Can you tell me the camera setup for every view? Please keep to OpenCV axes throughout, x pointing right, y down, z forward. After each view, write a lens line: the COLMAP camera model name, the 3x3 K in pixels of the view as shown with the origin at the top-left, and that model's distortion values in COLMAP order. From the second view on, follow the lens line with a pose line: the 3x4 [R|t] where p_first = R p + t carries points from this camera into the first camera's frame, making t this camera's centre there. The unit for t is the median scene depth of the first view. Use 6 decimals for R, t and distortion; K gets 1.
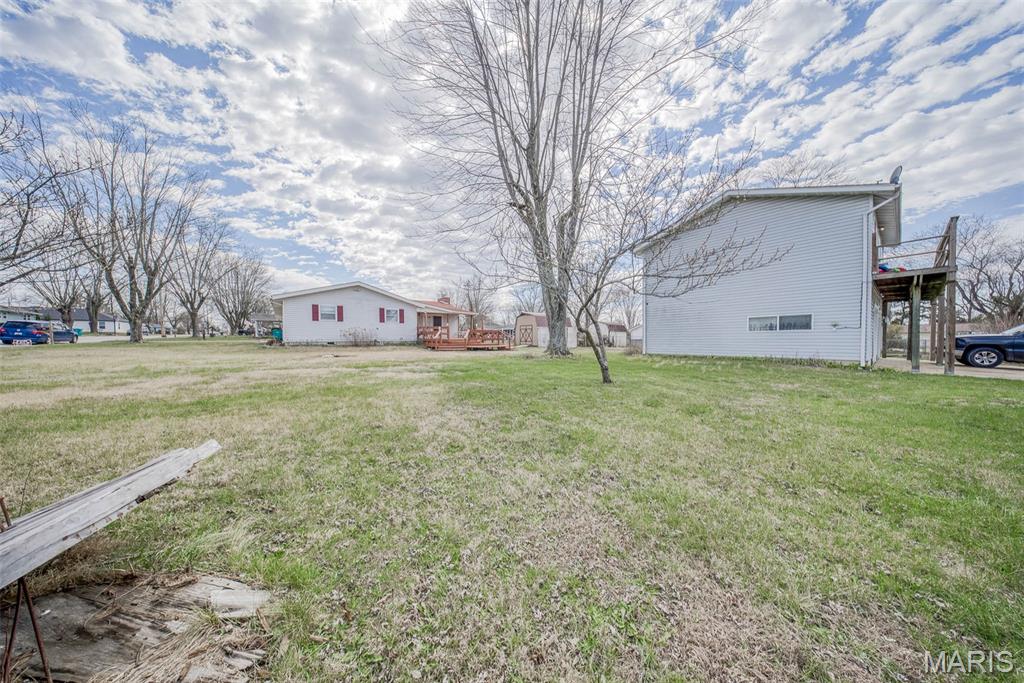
lens RADIAL K [[304.0, 0, 519.1], [0, 304.0, 340.3], [0, 0, 1]] dist [-0.001496, -0.001814]
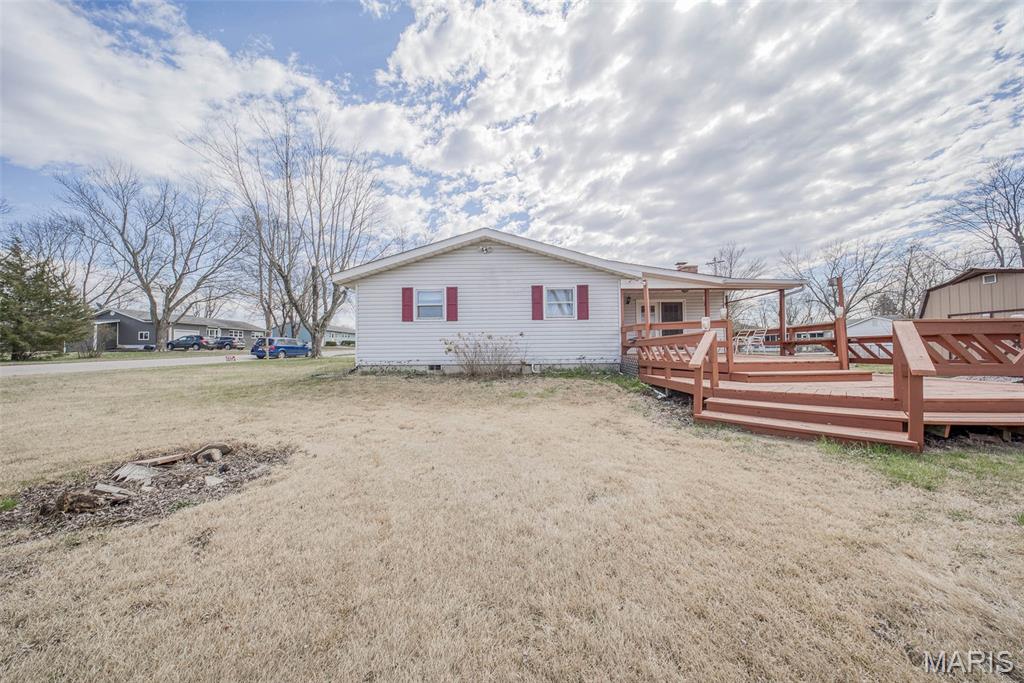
lens RADIAL K [[304.0, 0, 513.7], [0, 304.0, 348.6], [0, 0, 1]] dist [-0.001496, -0.001814]
pose [[0.773560, -0.005585, -0.633698, -0.351685], [0.000902, 0.999970, -0.007712, -0.025481], [0.633722, 0.005394, 0.773542, 1.097923]]
